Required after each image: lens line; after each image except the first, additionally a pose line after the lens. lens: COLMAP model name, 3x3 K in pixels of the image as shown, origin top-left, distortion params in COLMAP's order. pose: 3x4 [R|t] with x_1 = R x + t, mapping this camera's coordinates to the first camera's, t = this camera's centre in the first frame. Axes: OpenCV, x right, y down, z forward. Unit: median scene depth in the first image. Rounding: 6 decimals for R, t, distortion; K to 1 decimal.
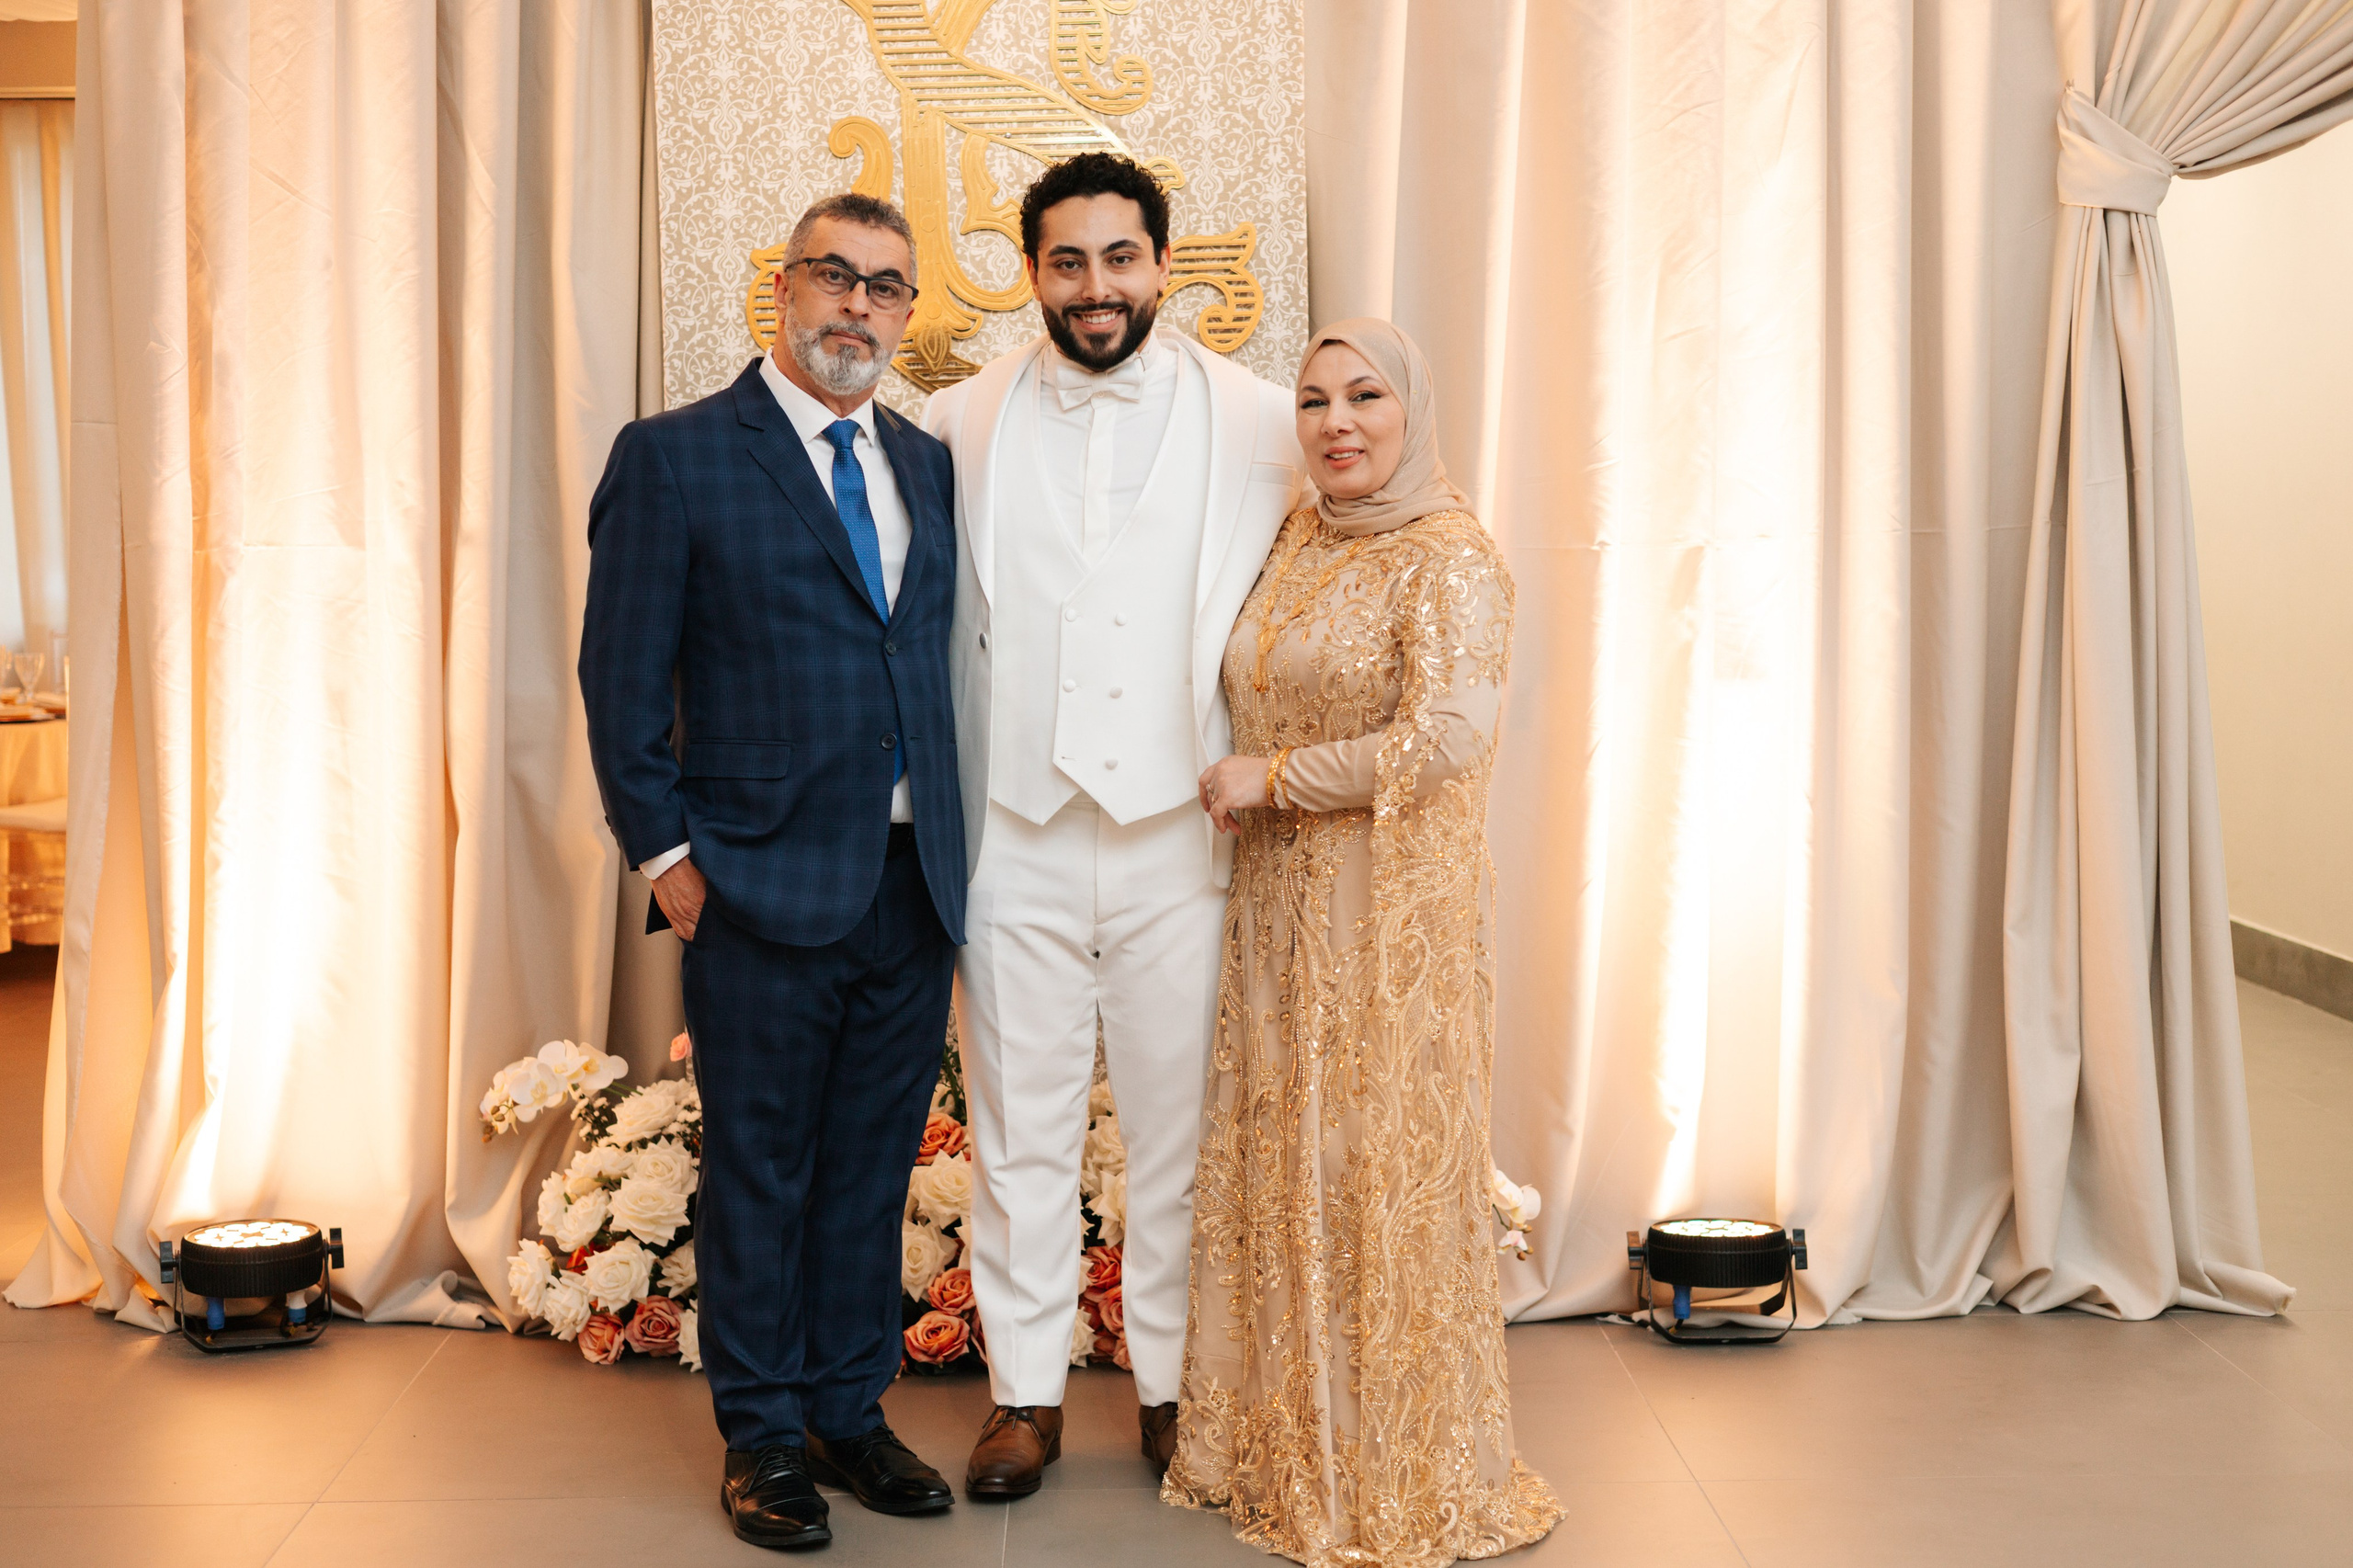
lens RADIAL K [[3351.1, 0, 1232.7], [0, 3351.1, 768.3], [0, 0, 1]] dist [0.003085, 0.000000]
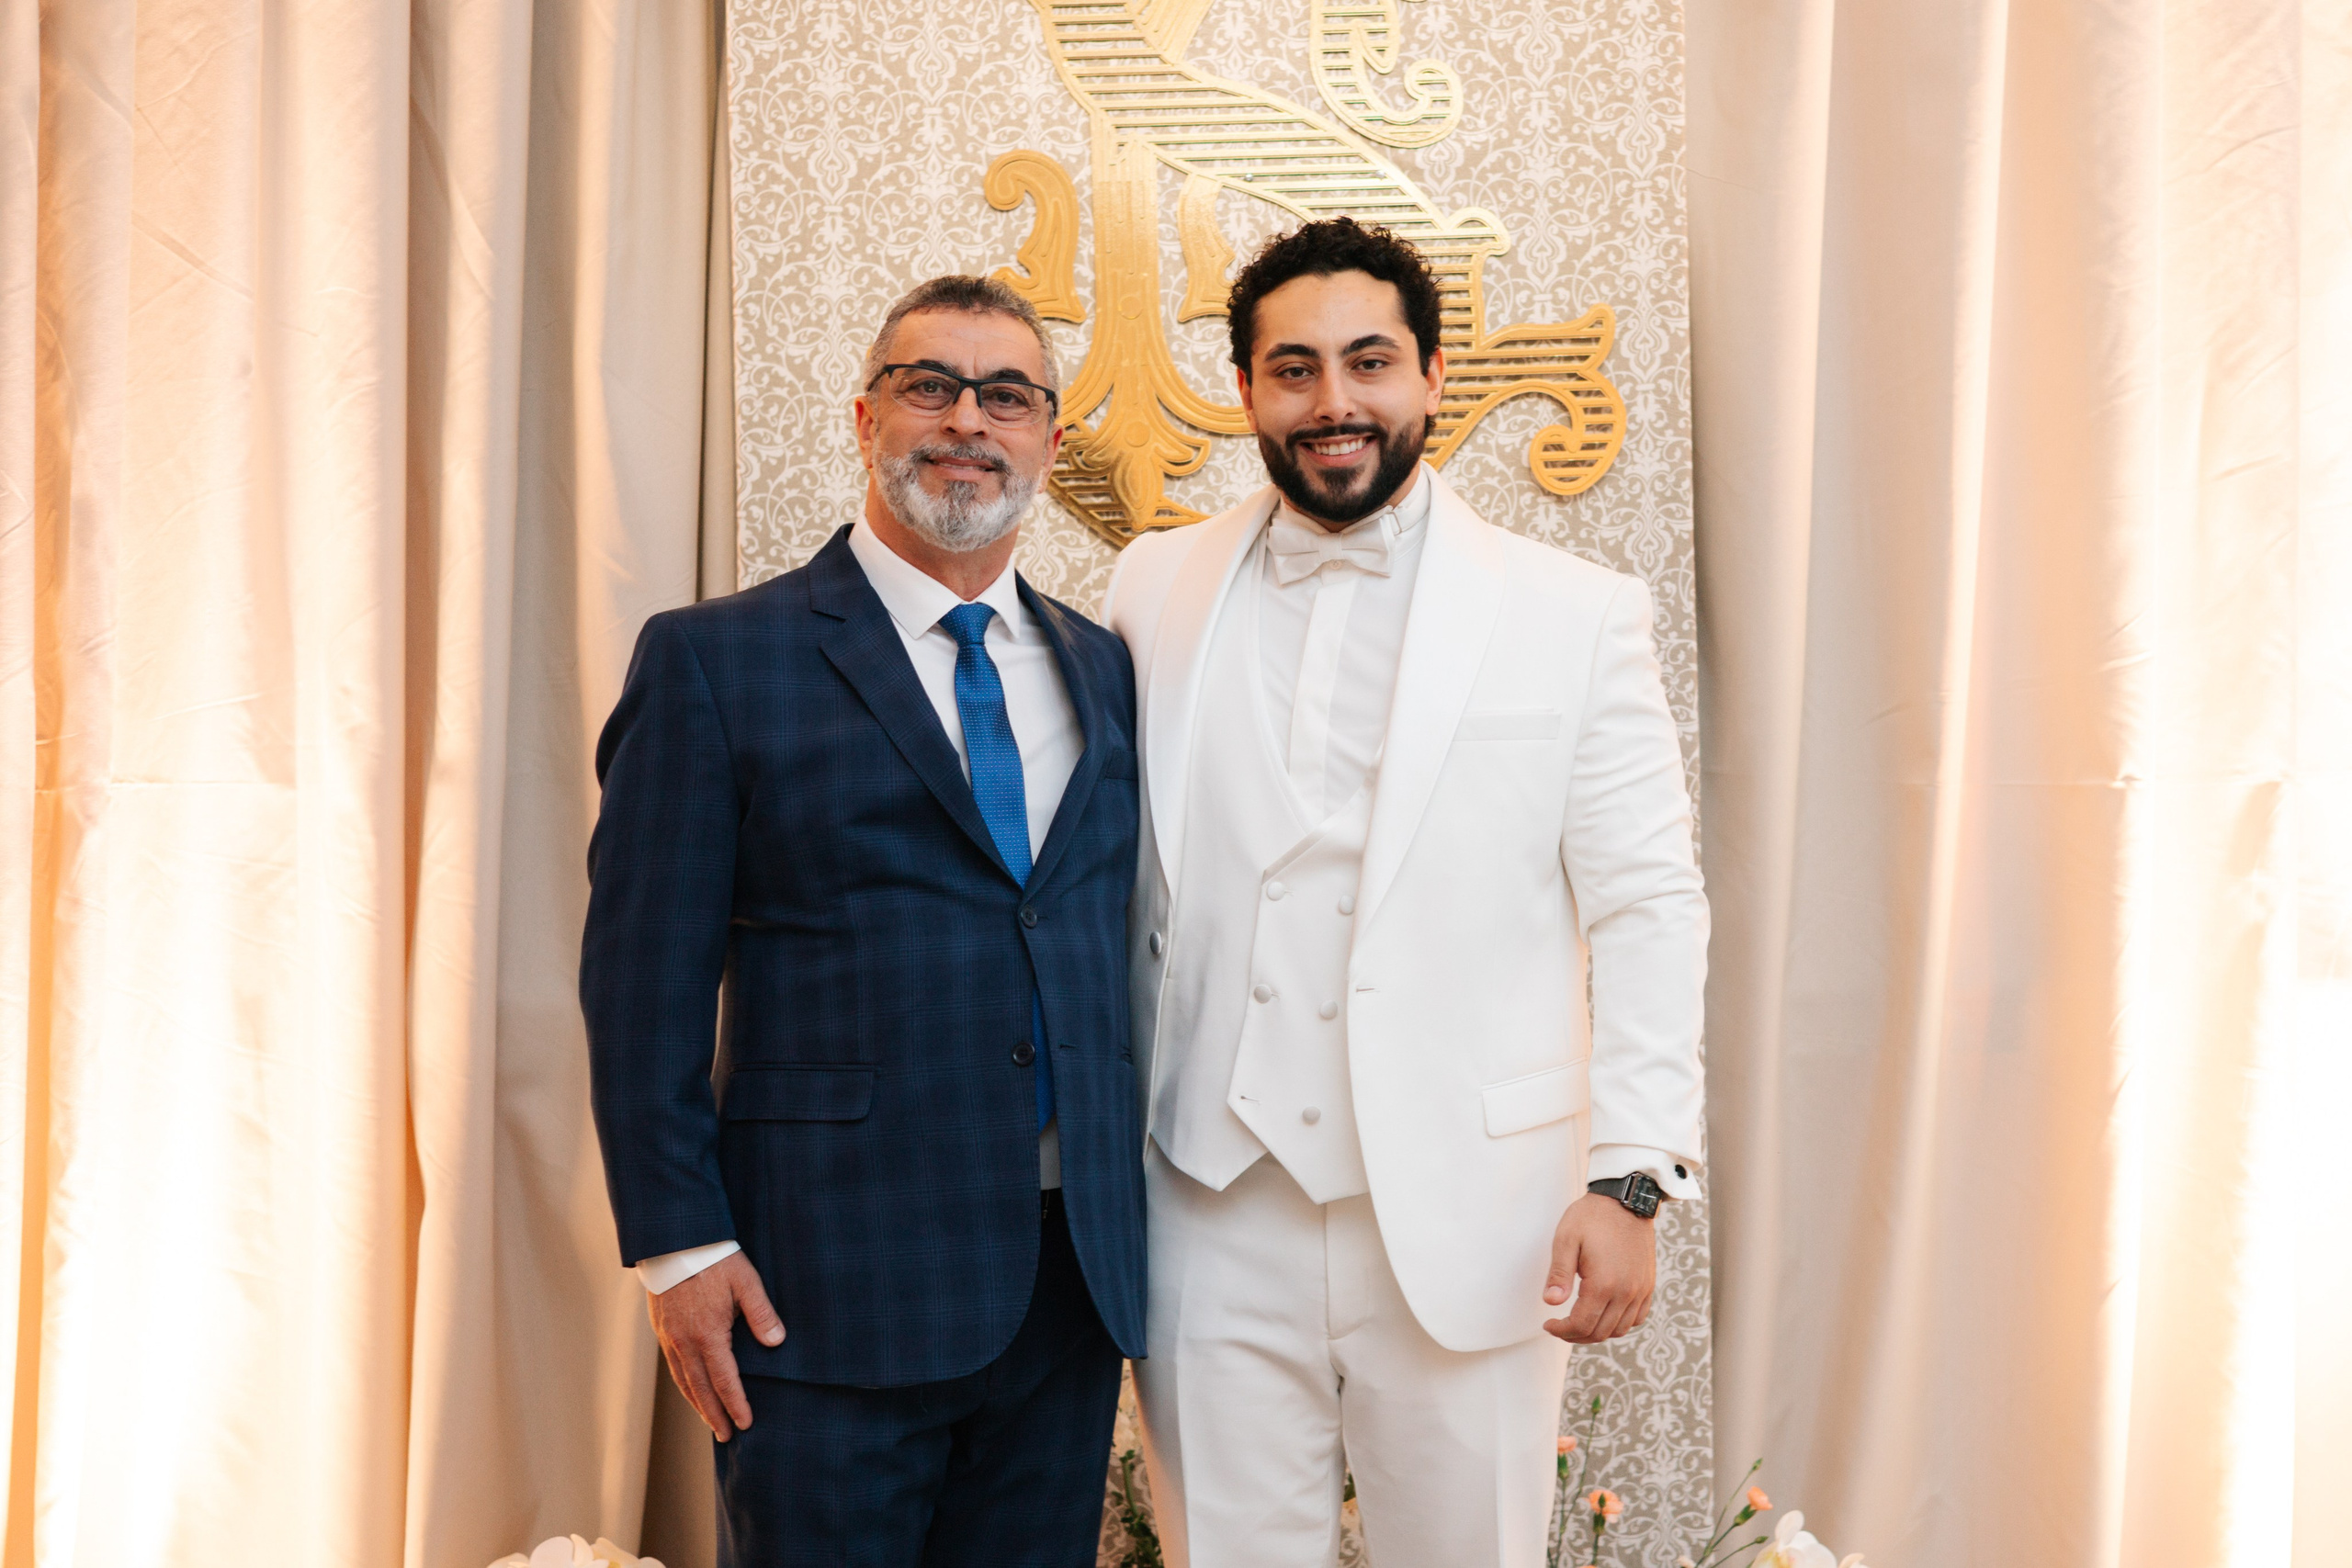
lens RADIAL K [[3215.6, 0, 1243.5], [0, 3215.6, 774.5], [0, 0, 1]] dist [0.008656, 0.000000]
pose [[0.999996, -0.000809, -0.002742, -0.066315], [0.000628, 0.997850, -0.065532, -0.025740], [0.002789, 0.065530, 0.997847, 0.358283]]
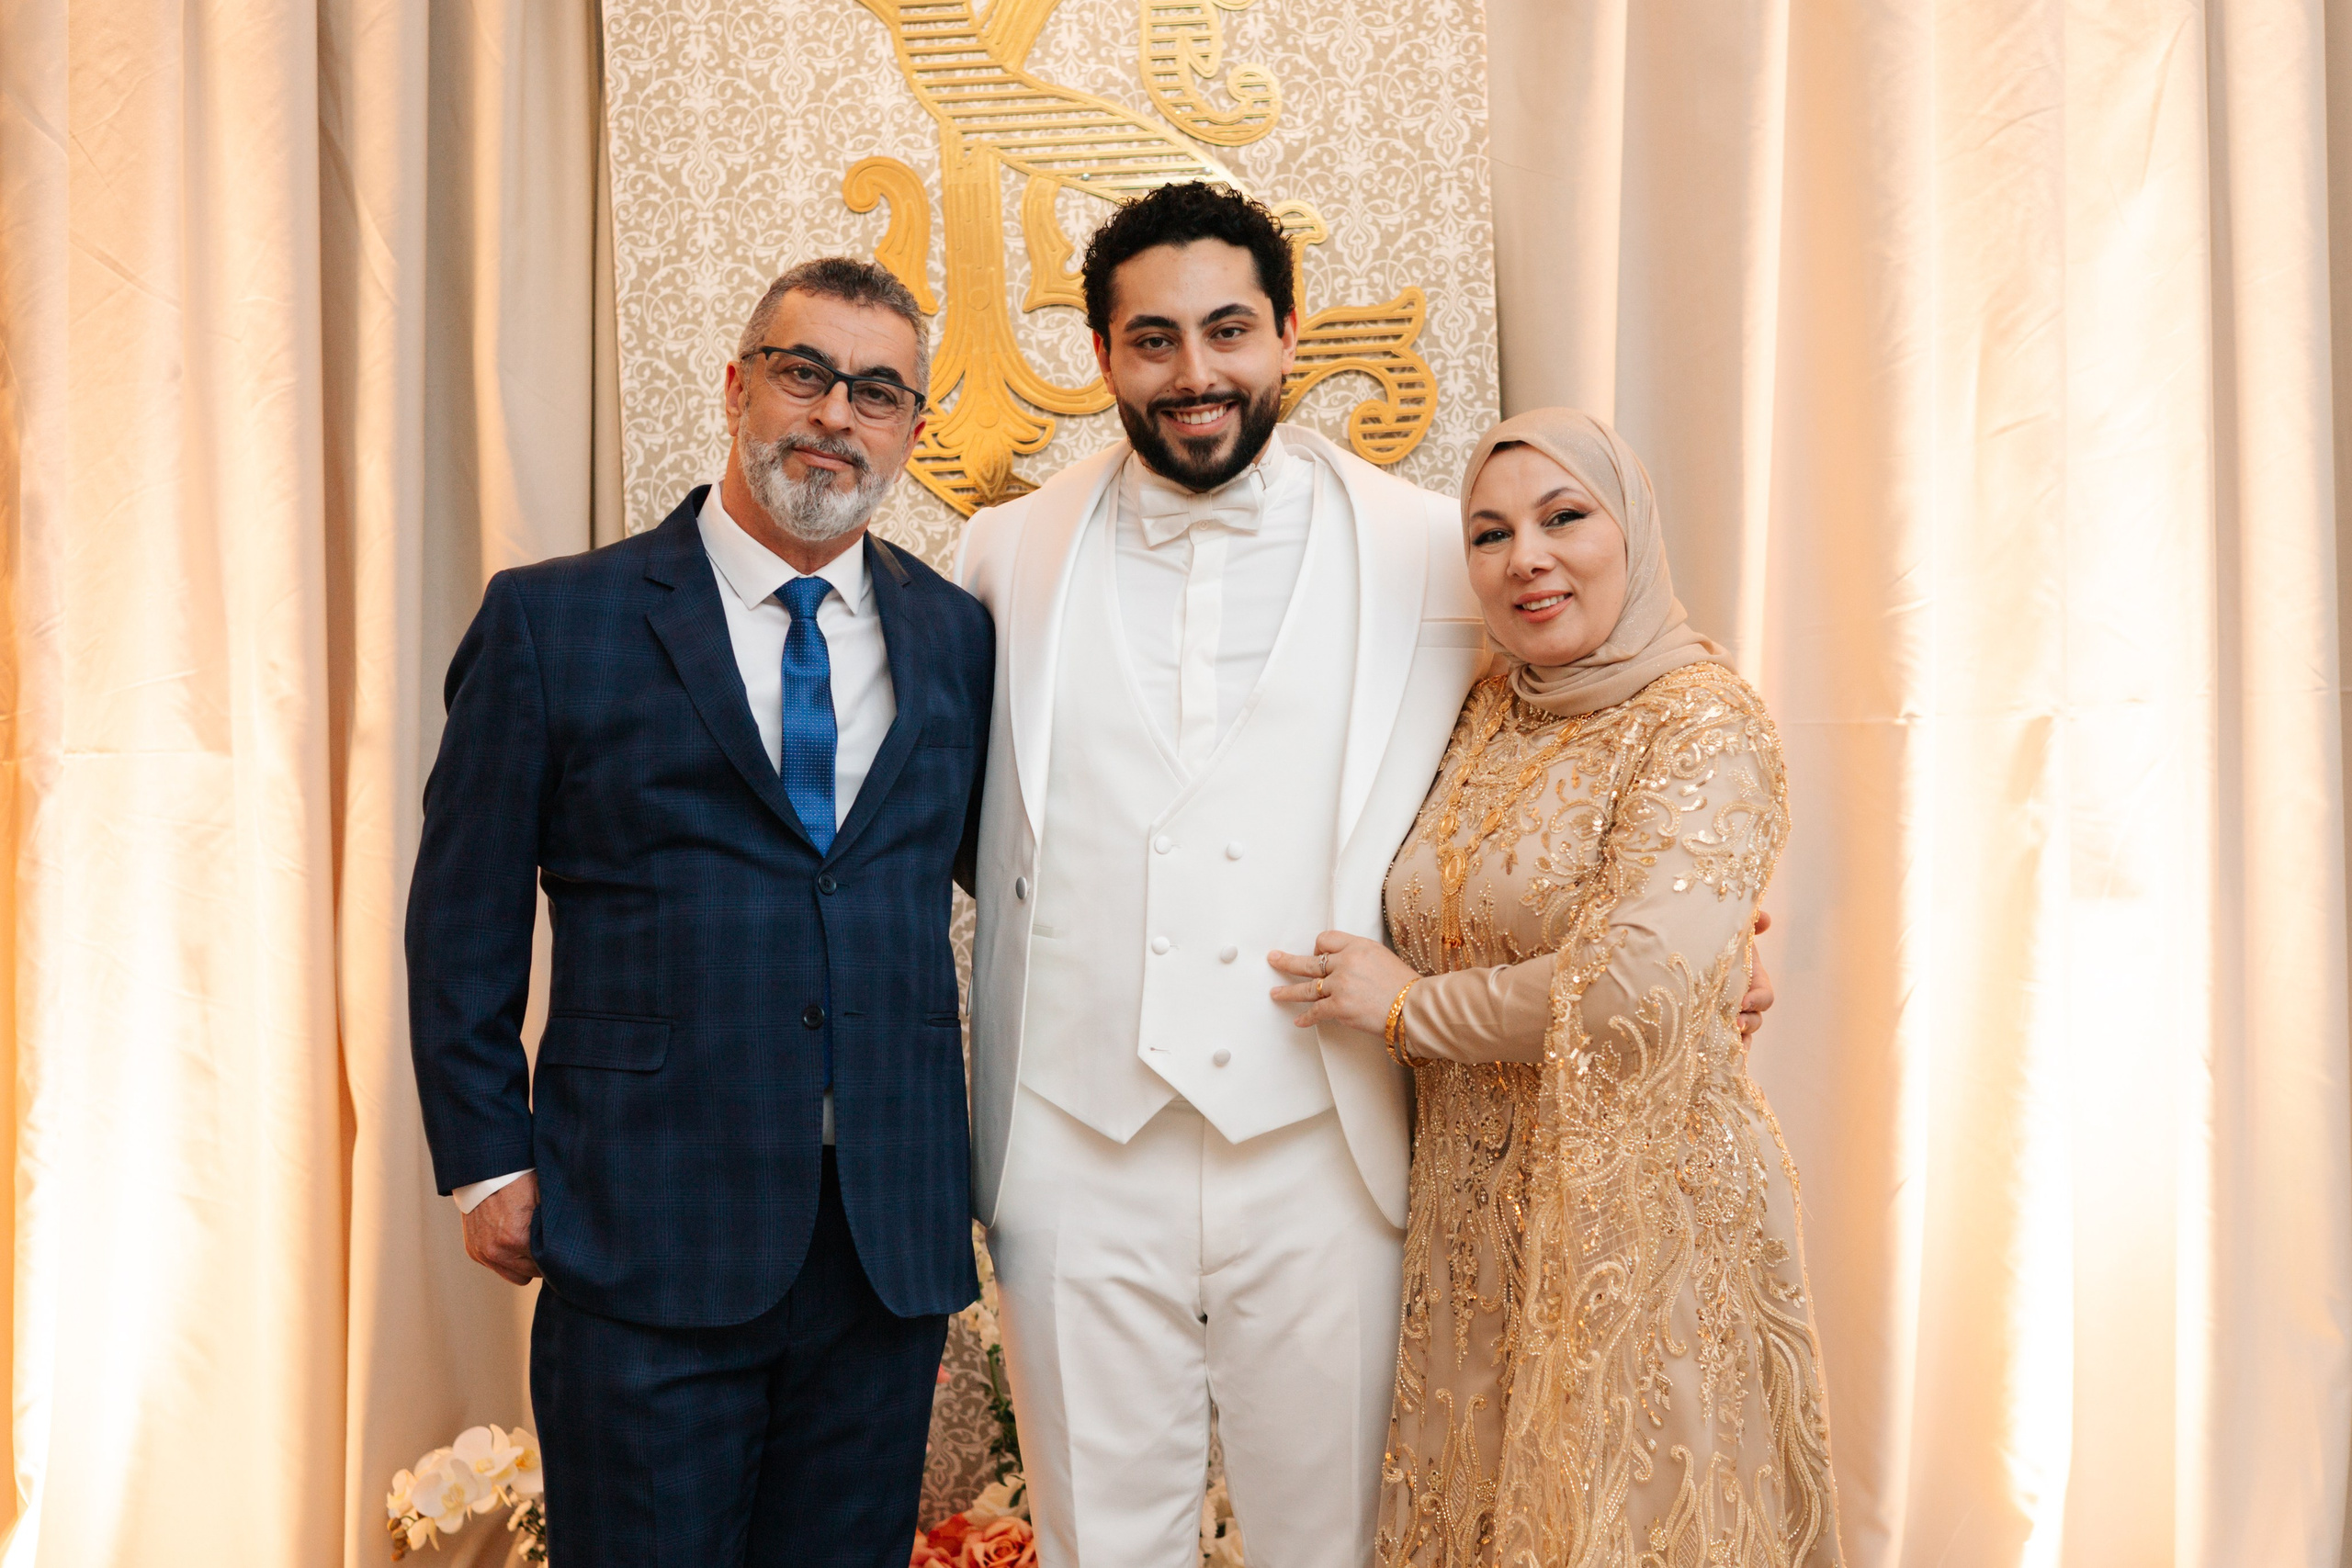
lens RADIAL K [[3349.4, 0, 1176.3], [0, 3349.4, 792.7], [0, 0, 1]] dist [0.003085, 0.000000]
pose [[0.999258, -0.018487, -0.033800, -0.024779], [0.017048, 0.998956, -0.042372, -0.022380], [0.034548, 0.041764, 0.998530, 0.272051]]
